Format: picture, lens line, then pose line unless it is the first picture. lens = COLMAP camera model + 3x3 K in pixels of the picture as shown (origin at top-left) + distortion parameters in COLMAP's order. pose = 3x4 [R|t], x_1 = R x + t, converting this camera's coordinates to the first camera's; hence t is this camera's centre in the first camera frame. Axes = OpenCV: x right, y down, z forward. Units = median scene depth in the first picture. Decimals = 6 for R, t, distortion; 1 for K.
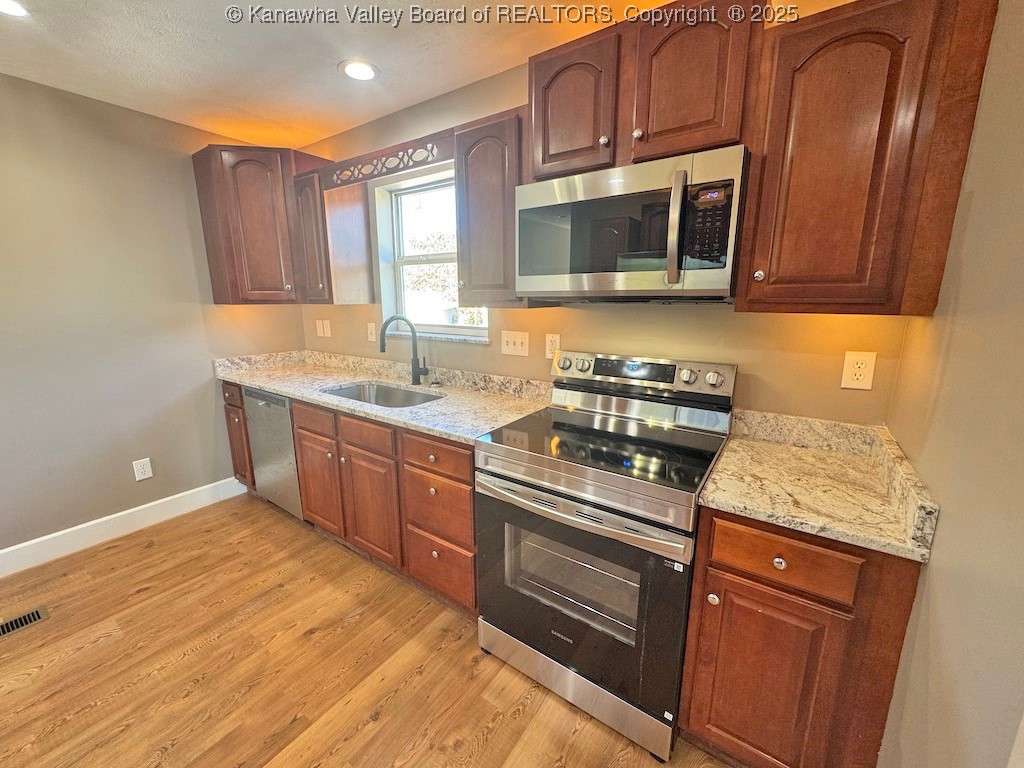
lens RADIAL K [[409.3, 0, 512.6], [0, 409.3, 382.2], [0, 0, 1]] dist [0.001622, -0.000073]
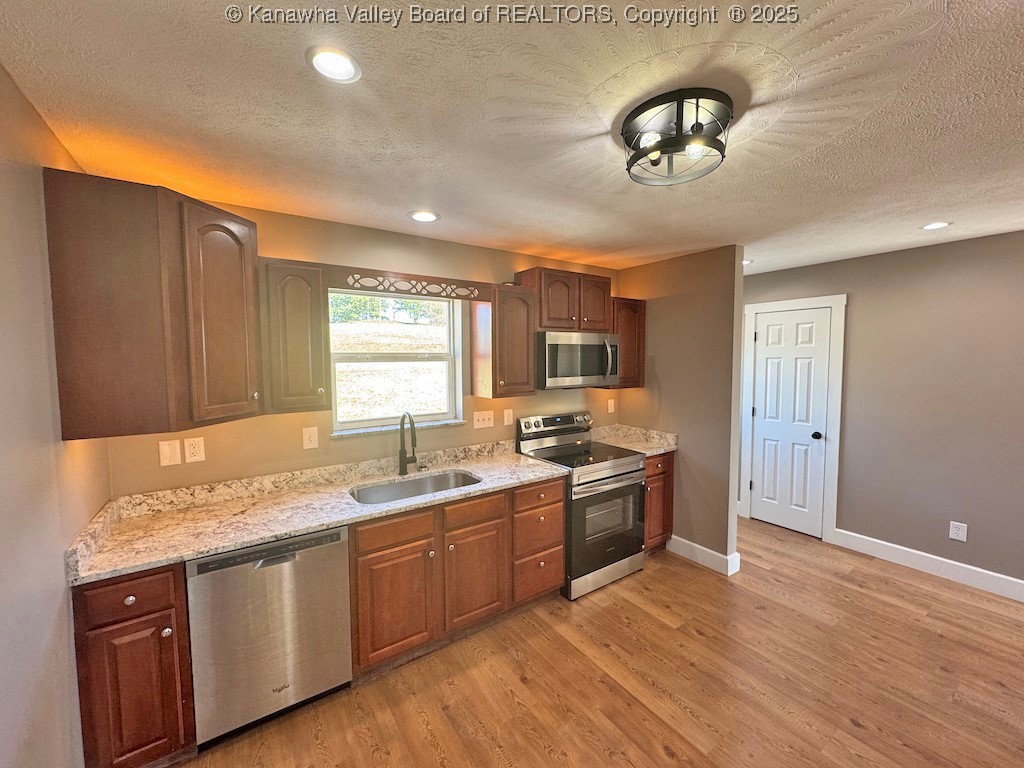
lens RADIAL K [[409.3, 0, 512.0], [0, 409.3, 382.7], [0, 0, 1]] dist [0.001622, -0.000073]
pose [[0.353488, -0.060389, 0.933488, -1.426308], [0.196763, 0.980388, -0.011086, -0.205480], [-0.914511, 0.187594, 0.358438, 0.409605]]
